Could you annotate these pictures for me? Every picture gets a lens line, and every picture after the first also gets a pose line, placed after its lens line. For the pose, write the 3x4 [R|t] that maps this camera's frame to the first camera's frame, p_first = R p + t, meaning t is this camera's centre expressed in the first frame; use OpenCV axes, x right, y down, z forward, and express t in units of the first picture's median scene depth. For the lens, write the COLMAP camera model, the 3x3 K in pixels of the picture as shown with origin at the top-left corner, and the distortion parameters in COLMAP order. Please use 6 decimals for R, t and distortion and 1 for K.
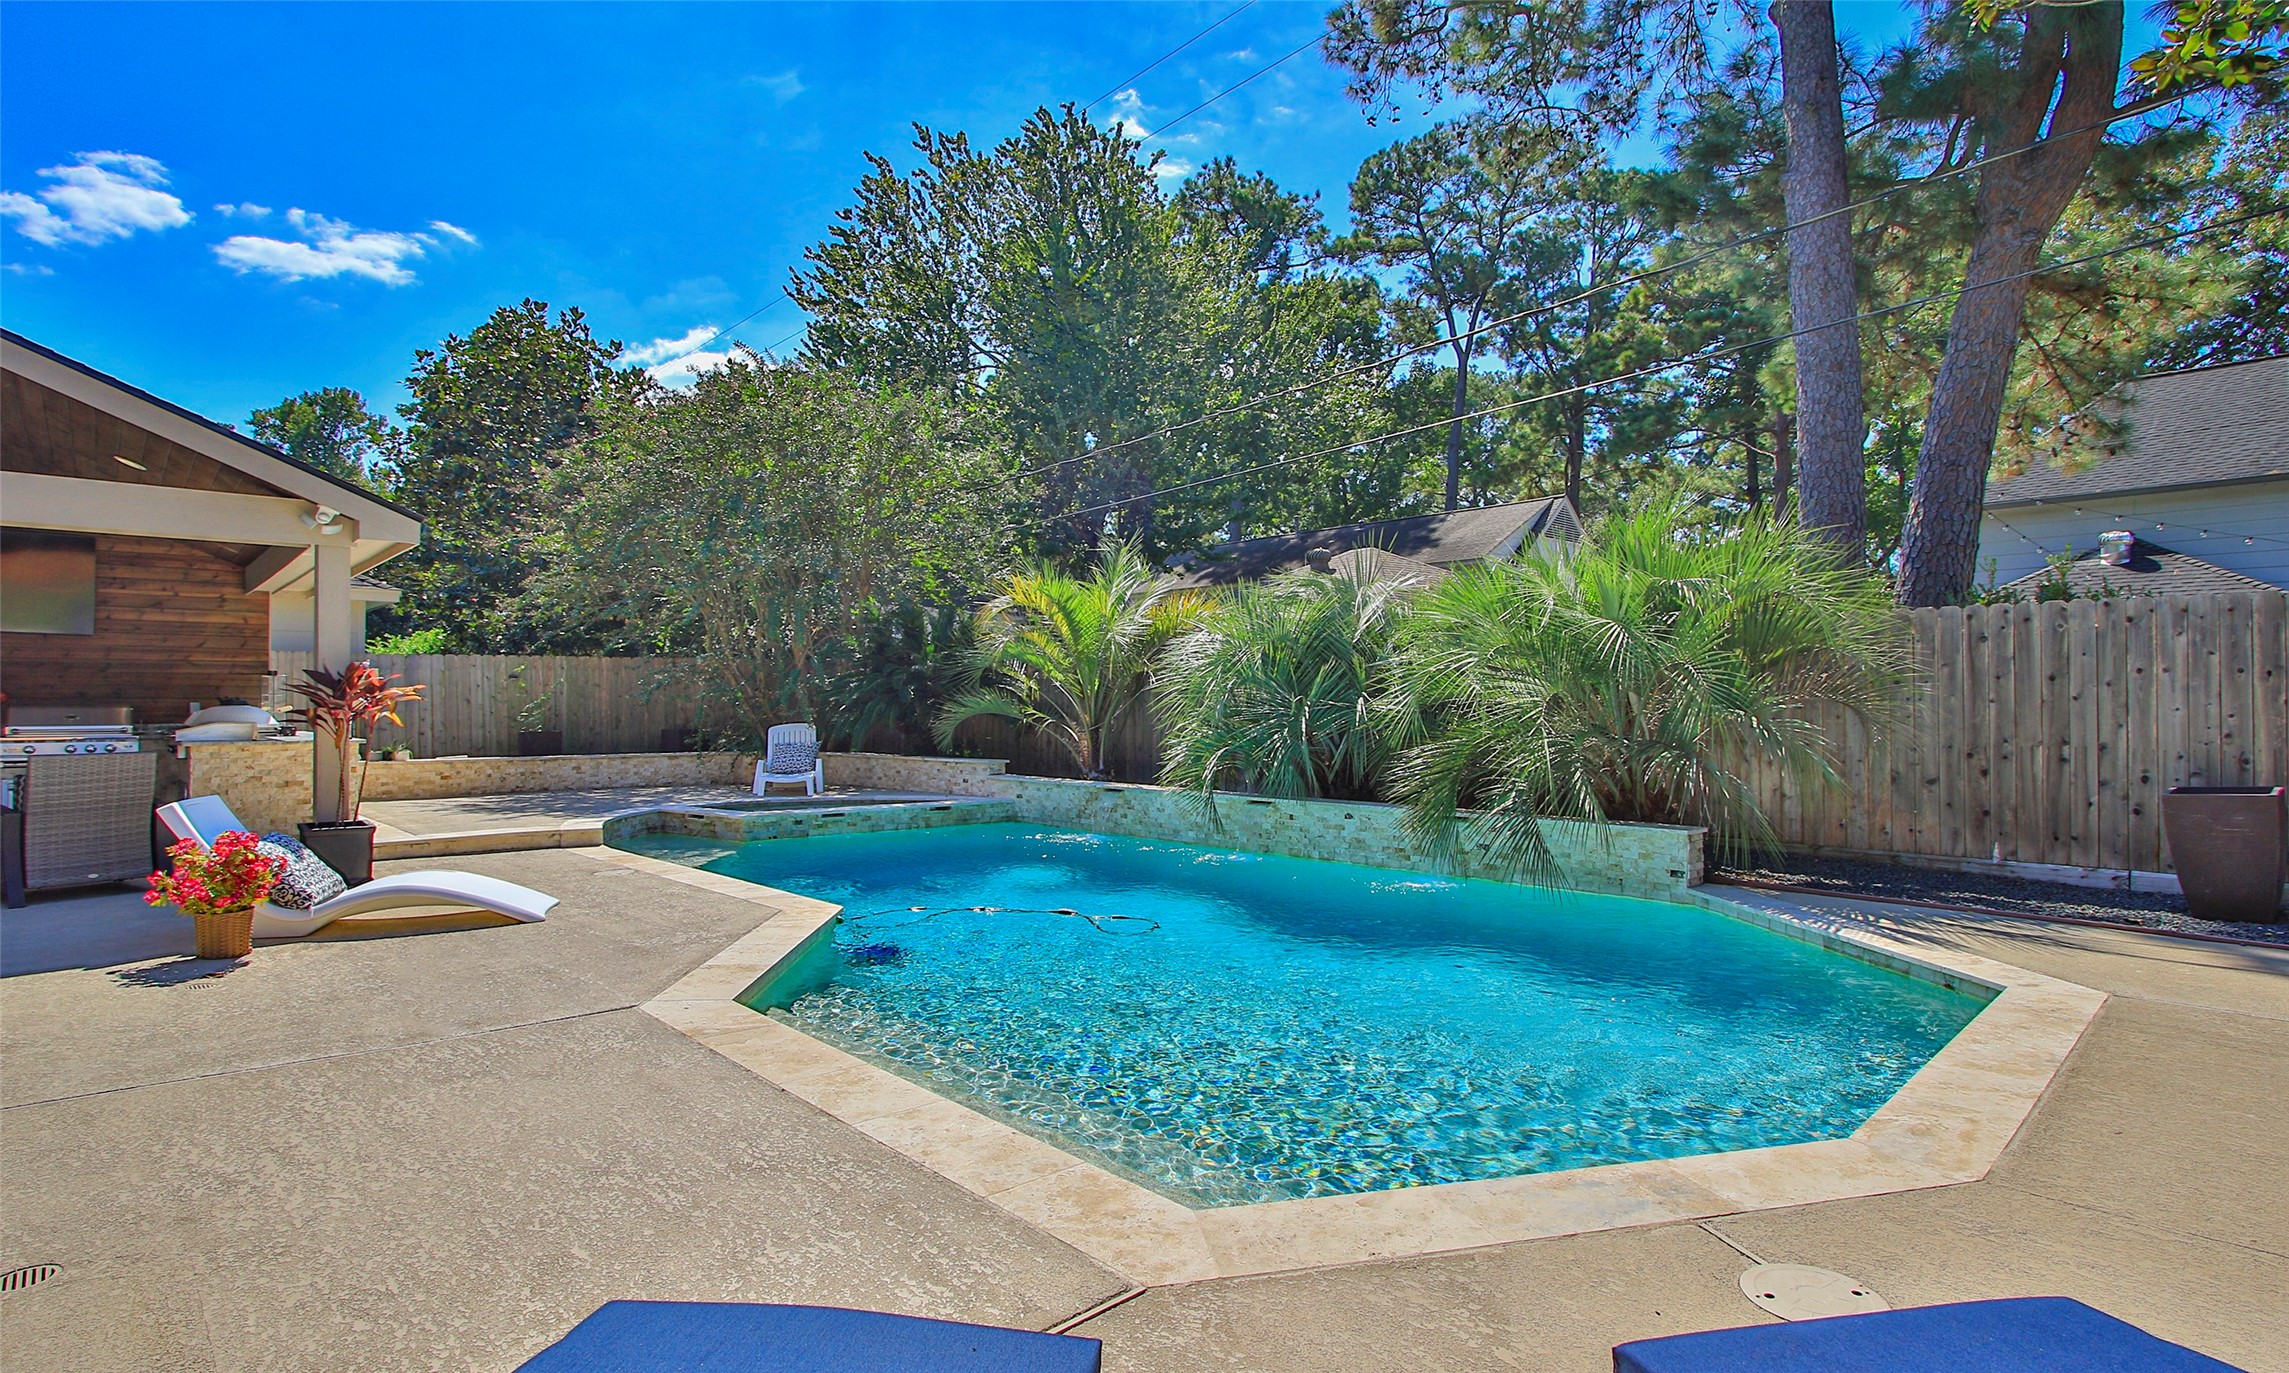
lens RADIAL K [[1099.5, 0, 1124.1], [0, 1099.5, 695.3], [0, 0, 1]] dist [-0.022427, 0.001231]
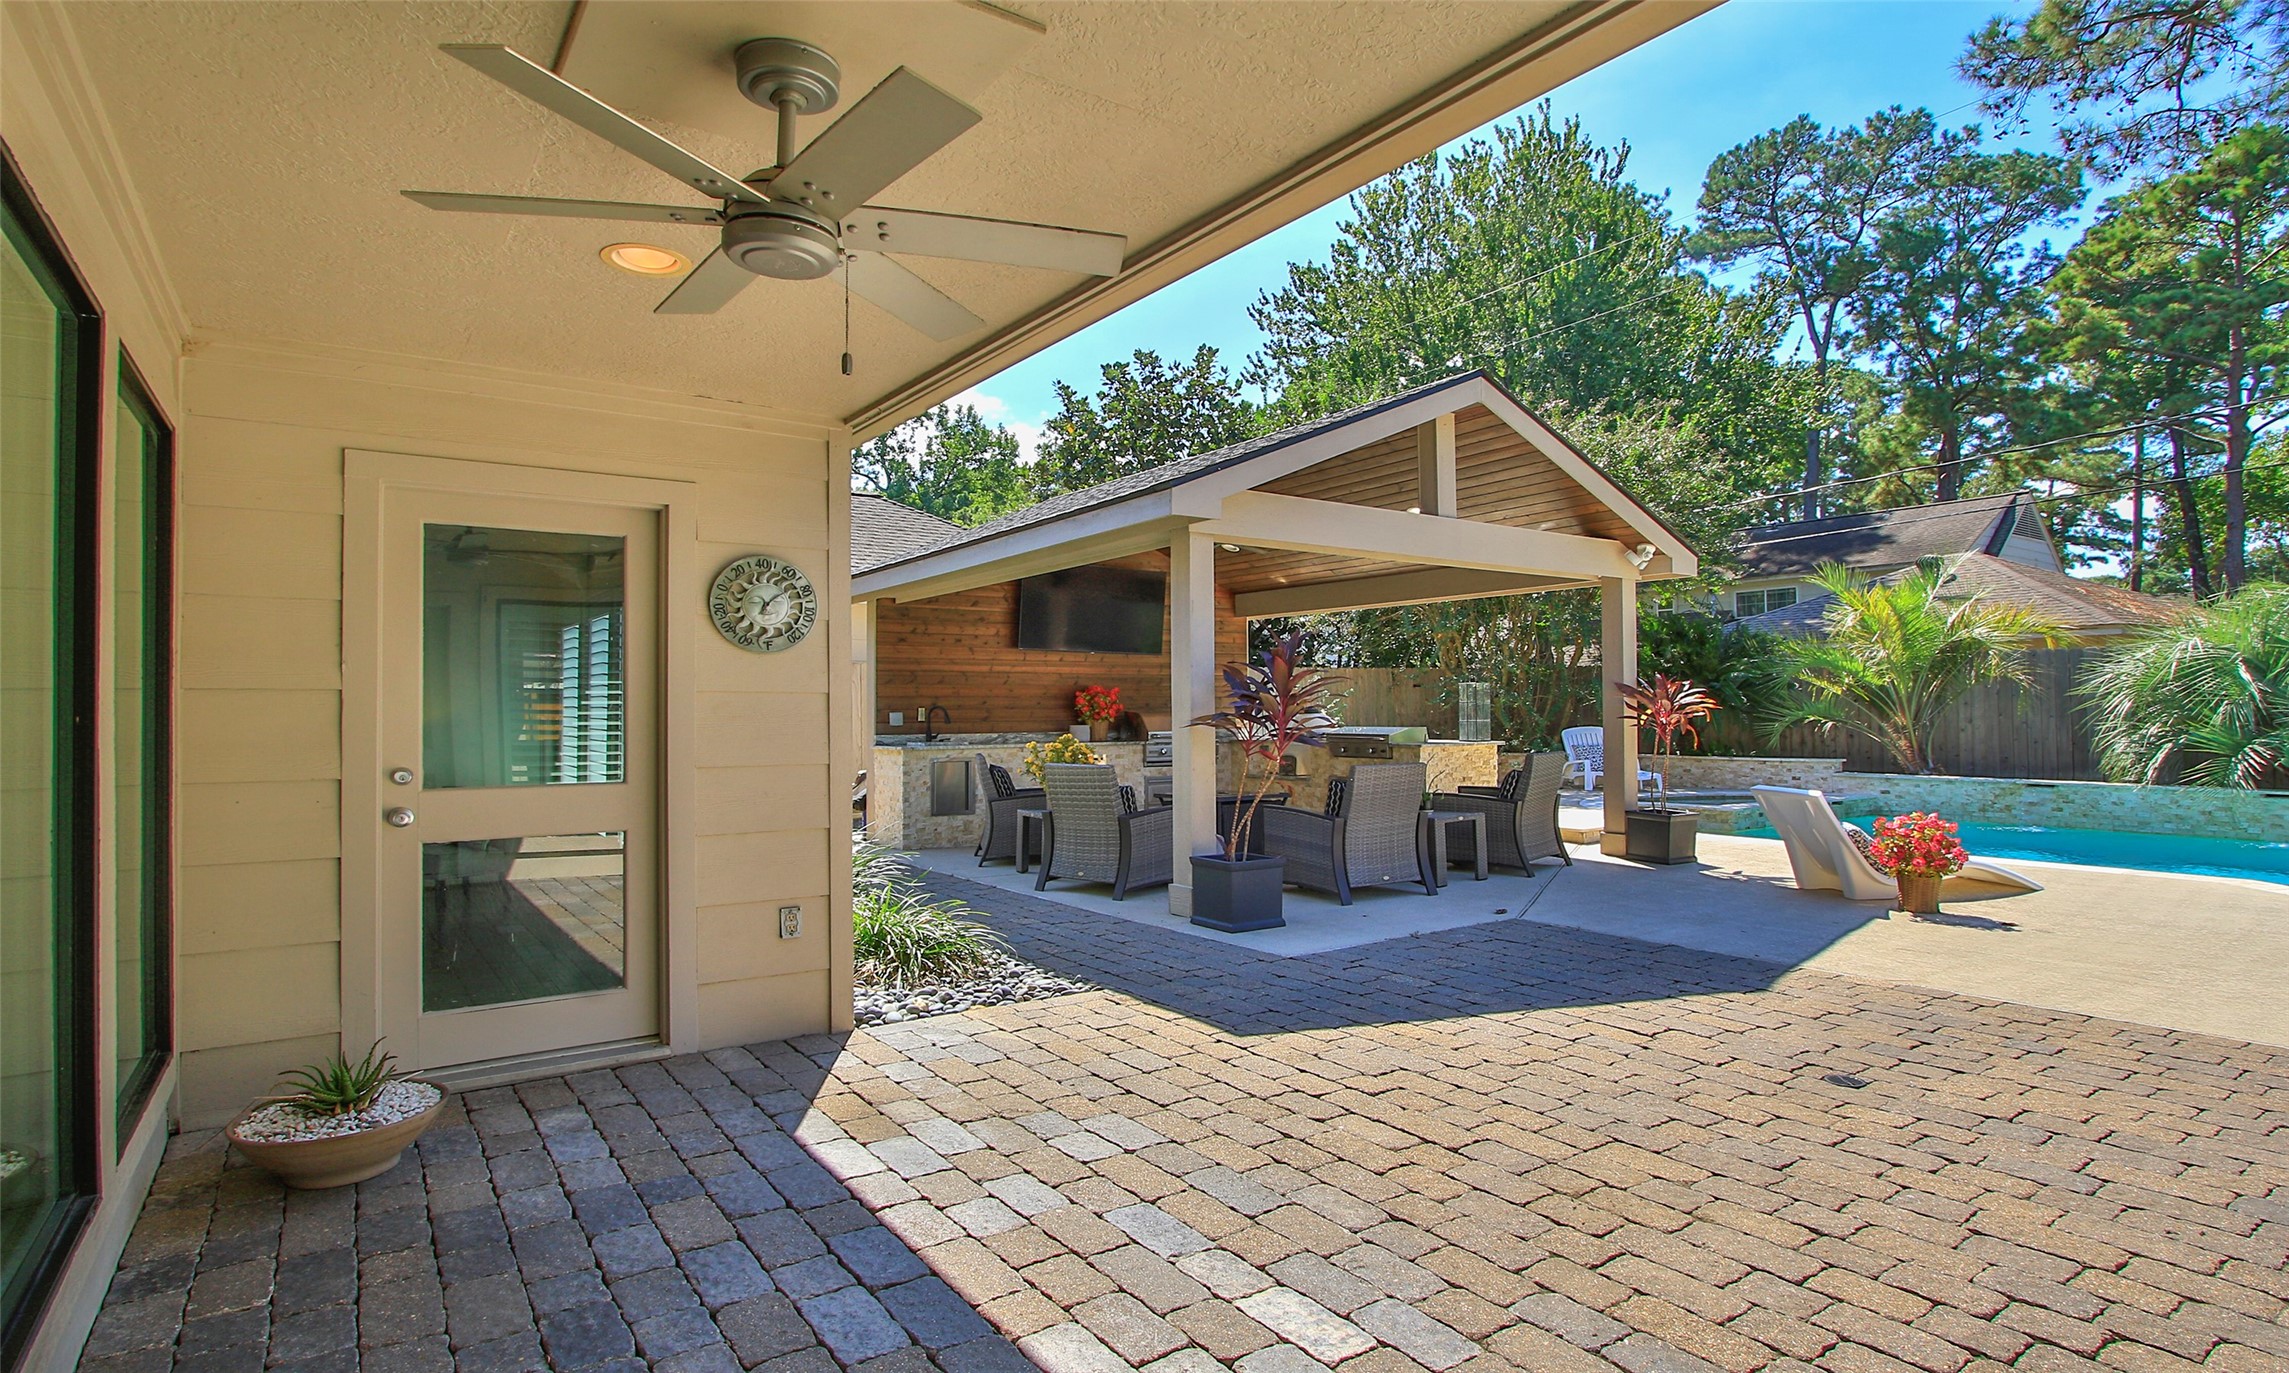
lens RADIAL K [[1099.5, 0, 1124.1], [0, 1099.5, 695.3], [0, 0, 1]] dist [-0.022427, 0.001231]
pose [[0.991450, -0.008351, -0.130220, -0.194245], [0.007682, 0.999955, -0.005634, -0.000837], [0.130261, 0.004585, 0.991469, -0.044021]]
